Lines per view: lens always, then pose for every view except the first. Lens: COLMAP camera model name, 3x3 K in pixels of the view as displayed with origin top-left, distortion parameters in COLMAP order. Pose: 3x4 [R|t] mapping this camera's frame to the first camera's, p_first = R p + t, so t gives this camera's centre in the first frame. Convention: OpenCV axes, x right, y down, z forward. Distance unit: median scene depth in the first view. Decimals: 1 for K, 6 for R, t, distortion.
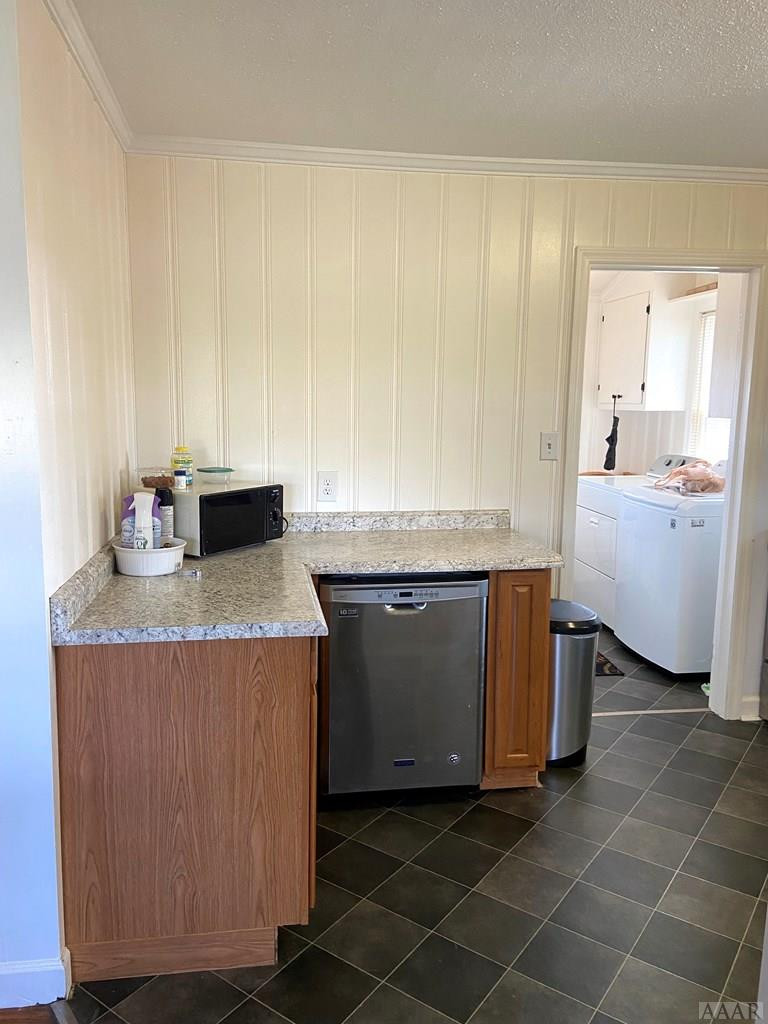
lens RADIAL K [[766.8, 0, 383.3], [0, 766.8, 505.1], [0, 0, 1]] dist [0.118410, -0.153910]
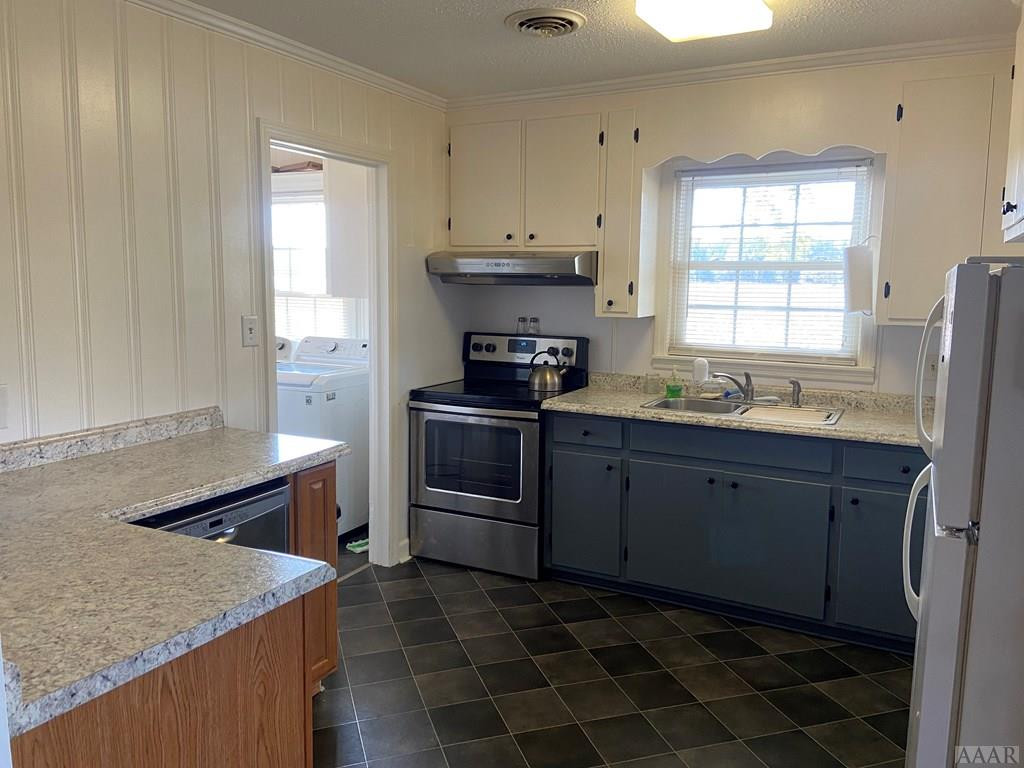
lens RADIAL K [[766.8, 0, 504.3], [0, 766.8, 380.3], [0, 0, 1]] dist [0.118410, -0.153910]
pose [[0.600422, -0.109684, 0.792126, -0.337363], [0.110027, 0.992459, 0.054024, -0.034972], [-0.792078, 0.054718, 0.607962, 0.203613]]
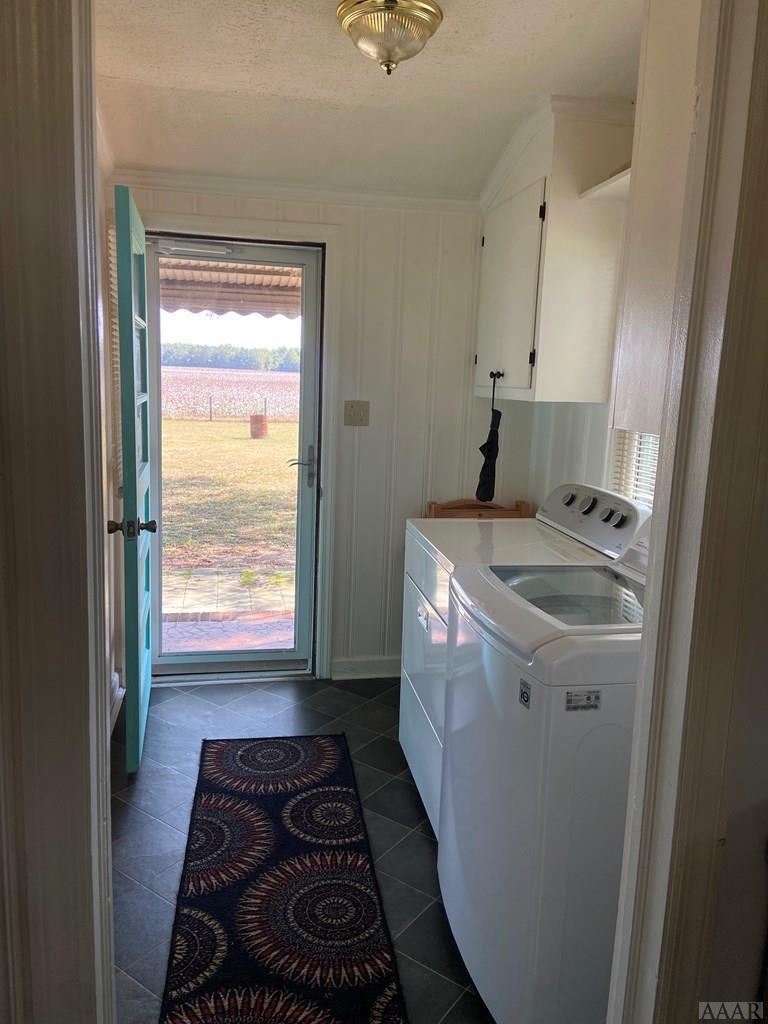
lens RADIAL K [[766.8, 0, 383.3], [0, 766.8, 505.1], [0, 0, 1]] dist [0.118410, -0.153910]
pose [[0.999481, 0.014666, 0.028692, 0.345960], [-0.015418, 0.999538, 0.026183, -0.097682], [-0.028295, -0.026611, 0.999245, 0.732576]]
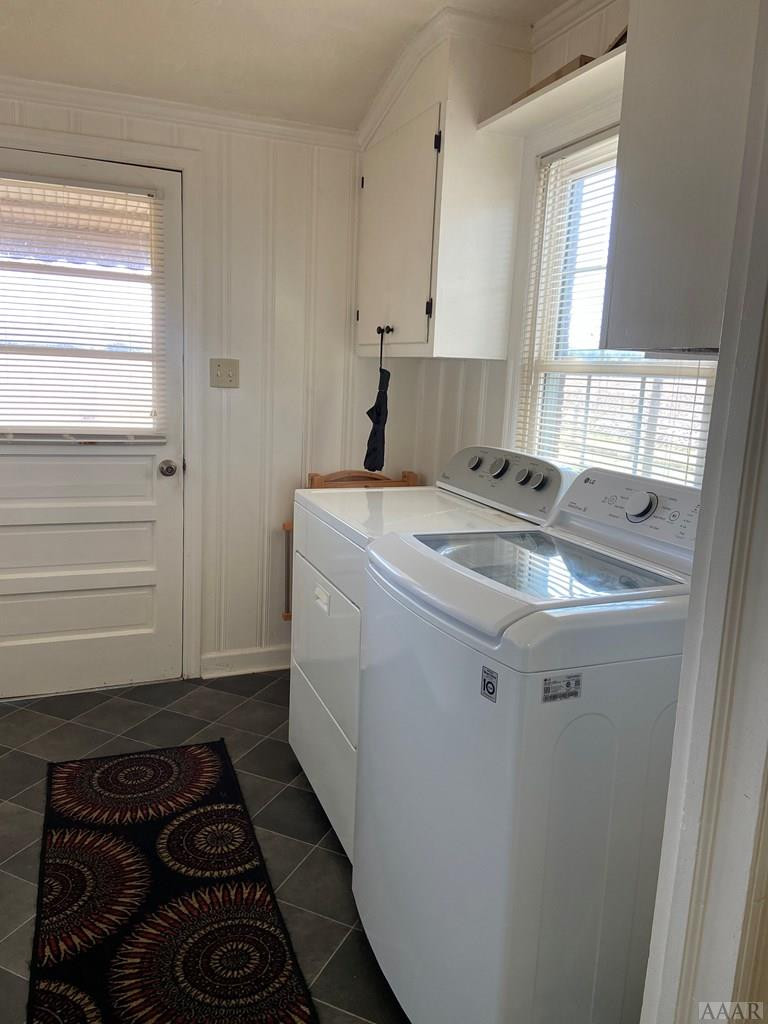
lens RADIAL K [[766.8, 0, 383.3], [0, 766.8, 505.1], [0, 0, 1]] dist [0.118410, -0.153910]
pose [[0.973594, -0.011753, 0.227984, 0.309750], [0.002085, 0.999090, 0.042600, -0.076681], [-0.228277, -0.041000, 0.972733, 0.842497]]
